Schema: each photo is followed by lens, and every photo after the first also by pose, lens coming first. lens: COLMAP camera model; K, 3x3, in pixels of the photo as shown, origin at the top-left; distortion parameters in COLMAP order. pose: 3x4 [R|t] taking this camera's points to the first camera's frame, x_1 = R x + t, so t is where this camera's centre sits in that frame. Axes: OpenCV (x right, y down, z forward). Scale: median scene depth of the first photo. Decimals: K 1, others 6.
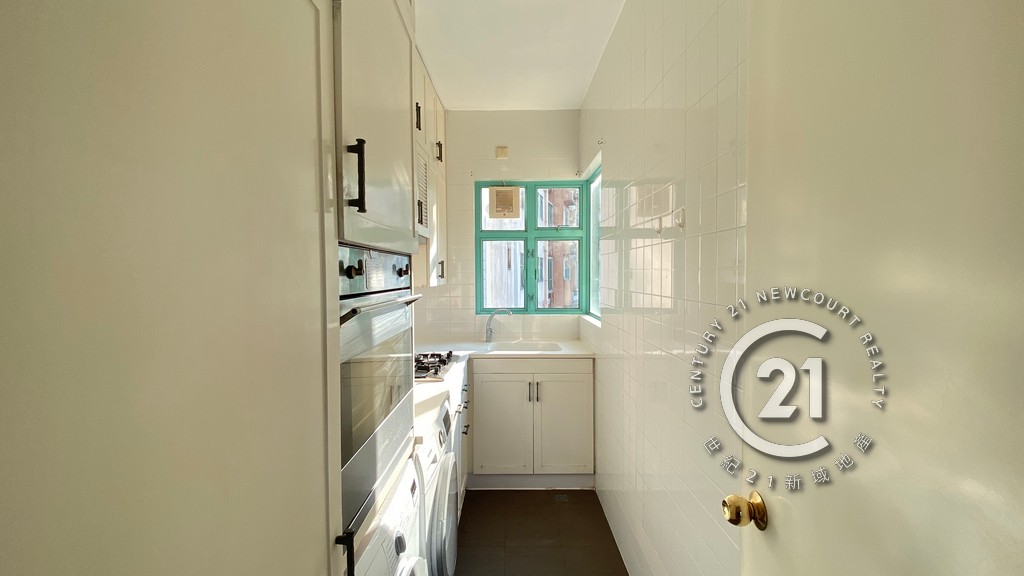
lens RADIAL K [[416.8, 0, 514.3], [0, 416.8, 288.4], [0, 0, 1]] dist [0.001374, -0.000843]
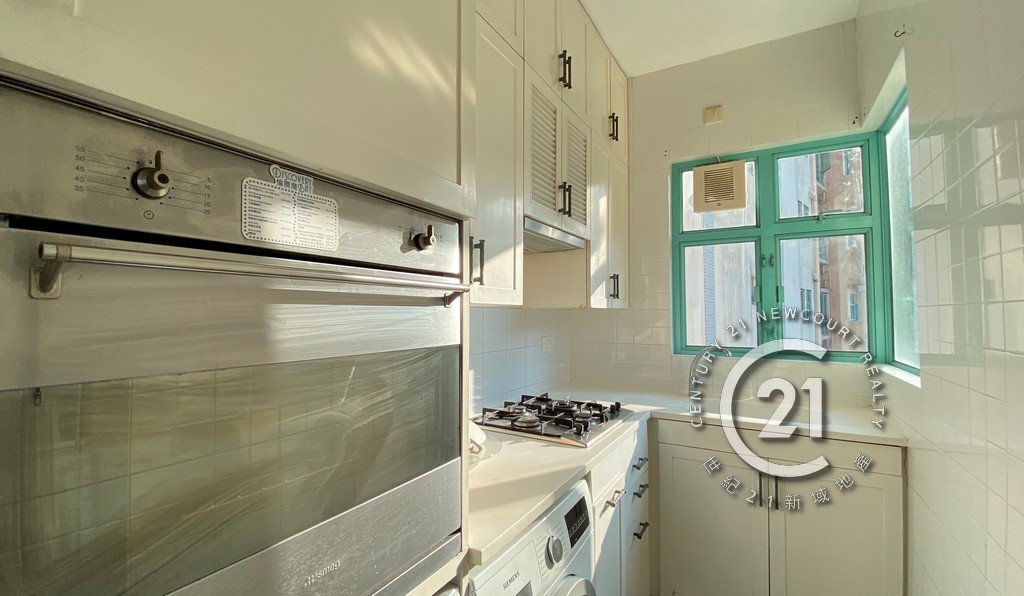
lens RADIAL K [[453.6, 0, 475.1], [0, 453.6, 296.8], [0, 0, 1]] dist [-0.010309, -0.005791]
pose [[0.837991, -0.017040, -0.545418, 0.040865], [-0.022953, 0.997527, -0.066430, 0.026263], [0.545201, 0.068187, 0.835527, 0.196736]]
